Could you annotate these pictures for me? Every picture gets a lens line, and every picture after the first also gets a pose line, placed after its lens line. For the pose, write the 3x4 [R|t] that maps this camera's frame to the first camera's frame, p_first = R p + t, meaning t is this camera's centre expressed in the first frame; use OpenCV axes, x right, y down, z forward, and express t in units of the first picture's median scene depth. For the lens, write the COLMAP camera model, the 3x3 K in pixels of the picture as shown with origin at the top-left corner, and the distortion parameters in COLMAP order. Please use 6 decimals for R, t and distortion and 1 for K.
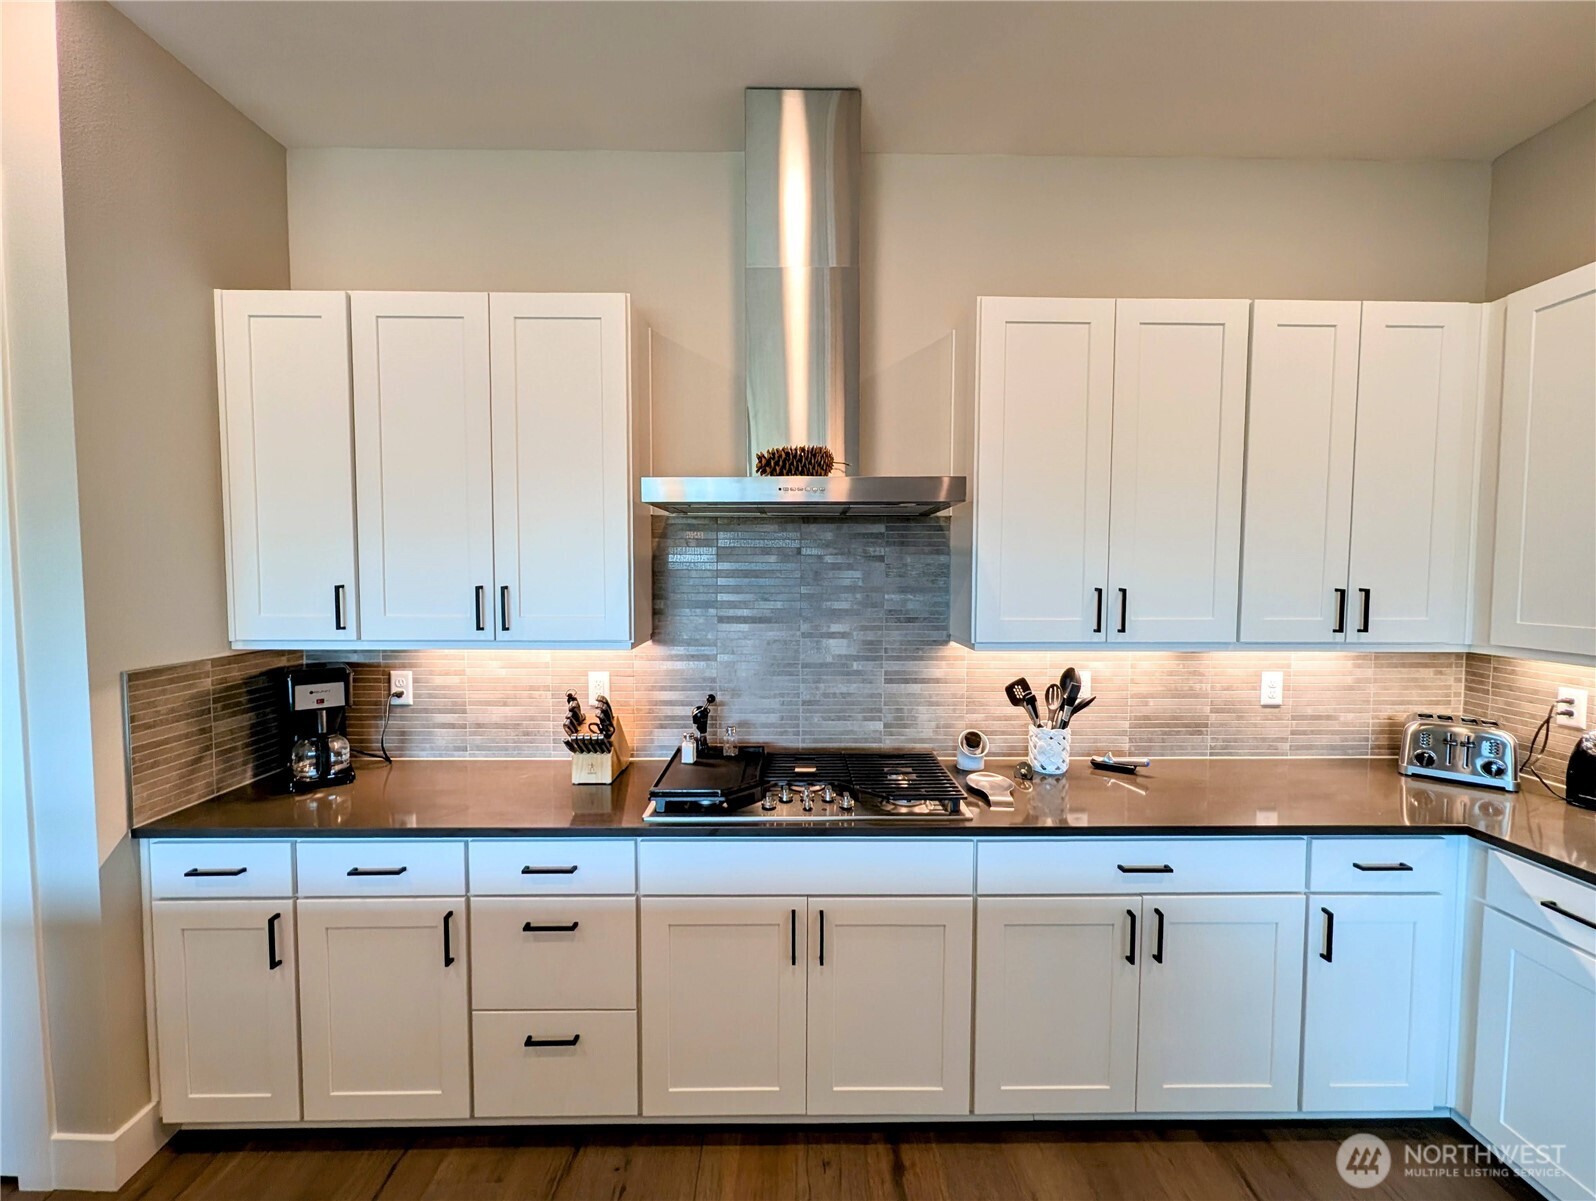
lens RADIAL K [[657.3, 0, 798.0], [0, 657.3, 600.5], [0, 0, 1]] dist [0.009536, -0.004832]
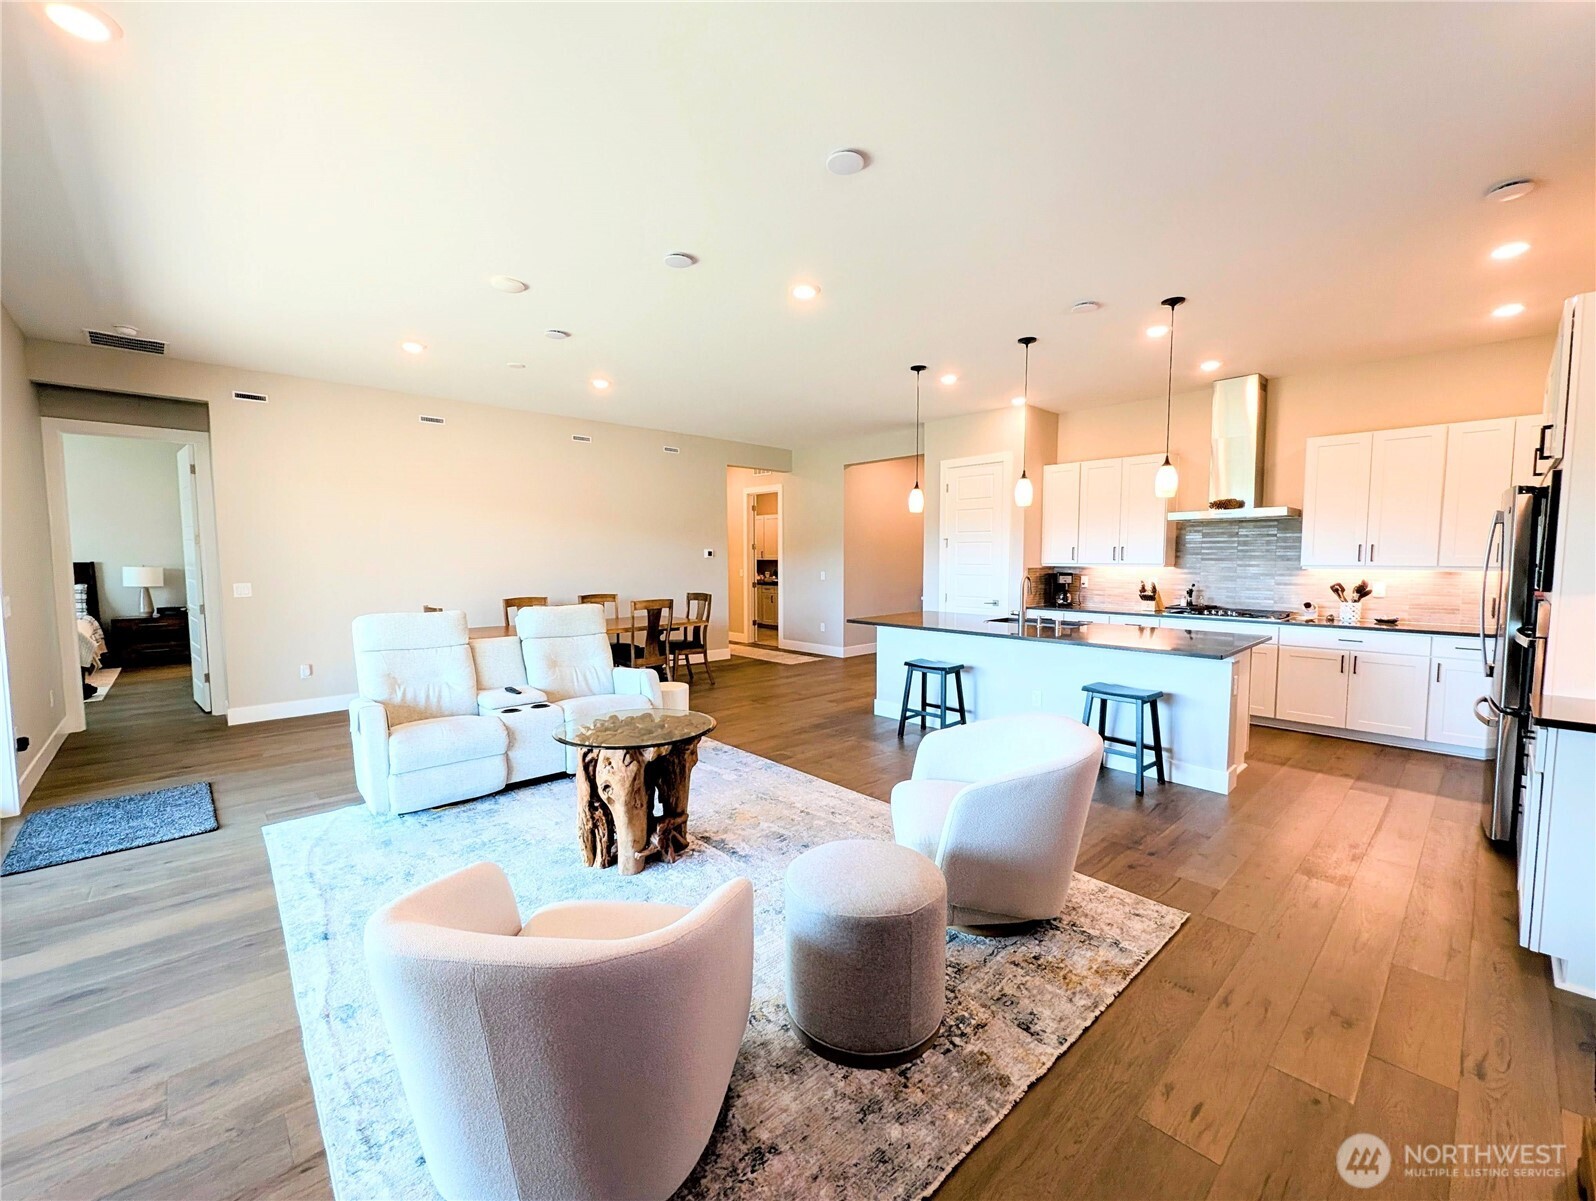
lens RADIAL K [[655.3, 0, 798.0], [0, 655.3, 600.5], [0, 0, 1]] dist [-0.000380, -0.000486]
pose [[0.671543, 0.045389, -0.739574, 0.859491], [-0.032088, 0.998967, 0.032173, 0.184318], [0.740270, 0.002126, 0.672306, -2.295534]]
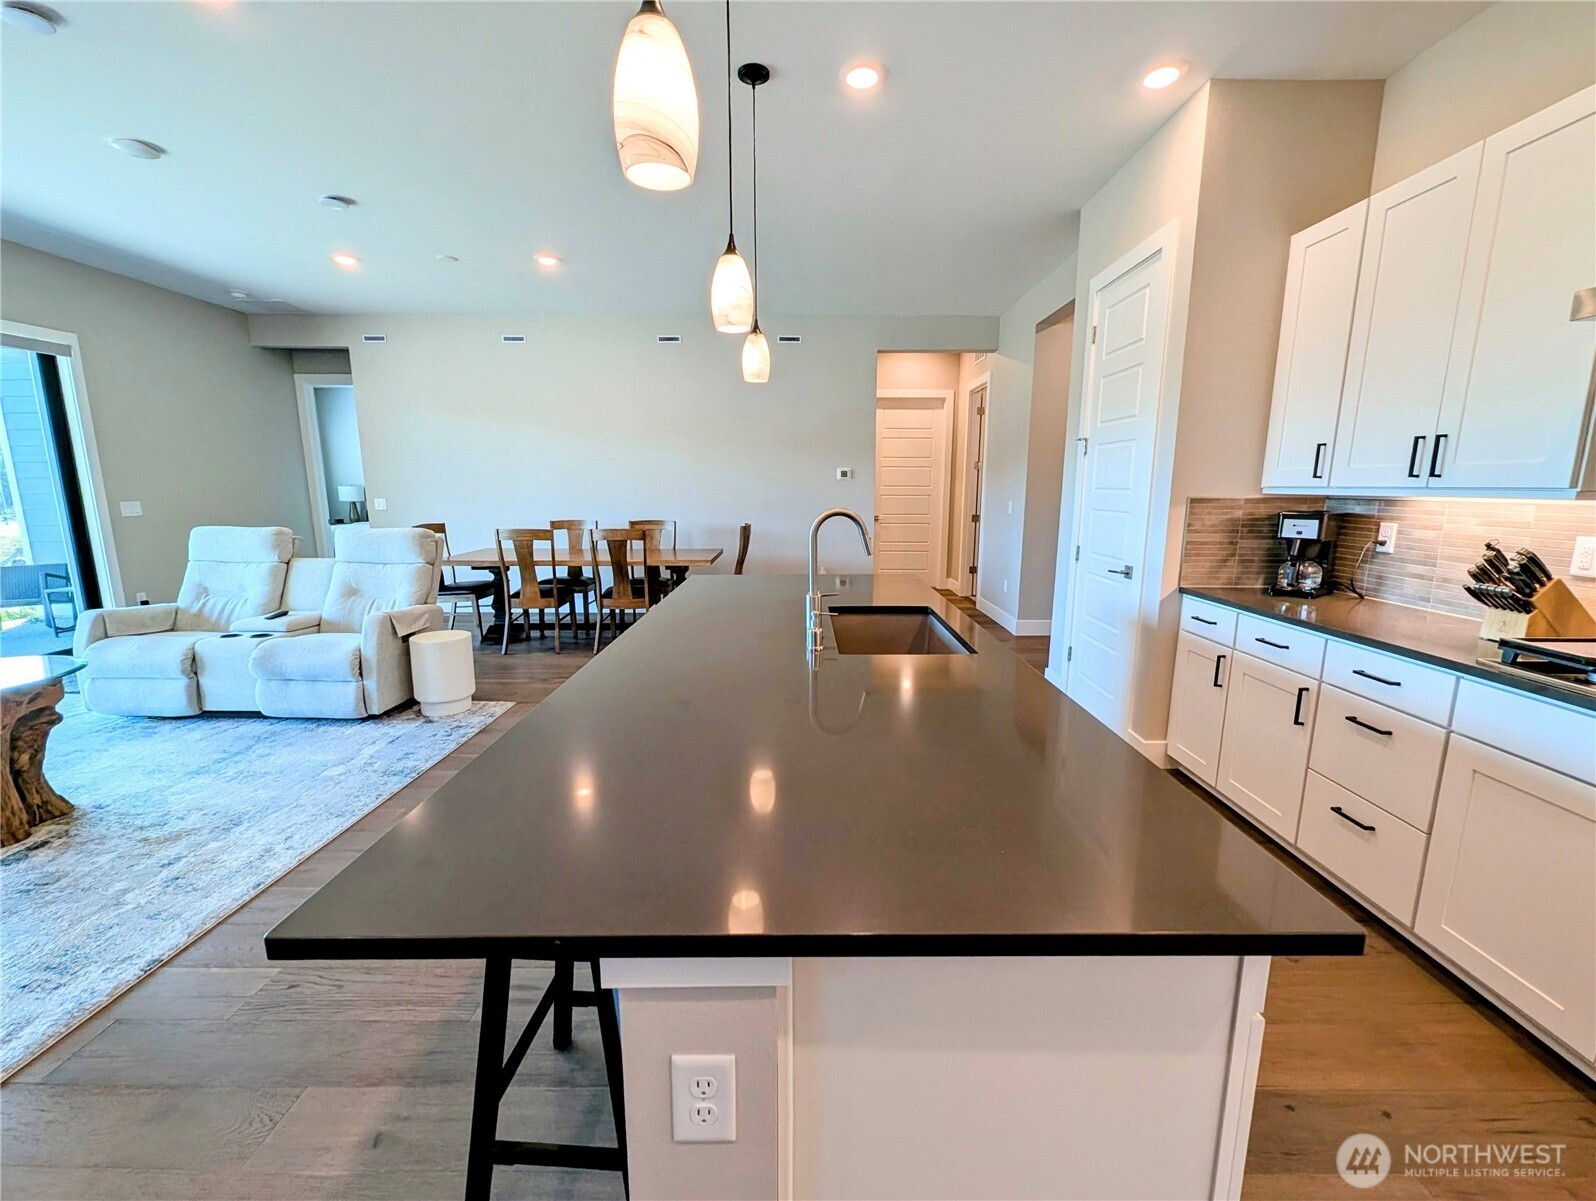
lens RADIAL K [[655.3, 0, 798.0], [0, 655.3, 600.5], [0, 0, 1]] dist [-0.000380, -0.000486]
pose [[-0.017674, 0.170176, -0.985255, 0.628037], [-0.050648, 0.983992, 0.170866, 0.108909], [0.998560, 0.052922, -0.008772, -0.009362]]
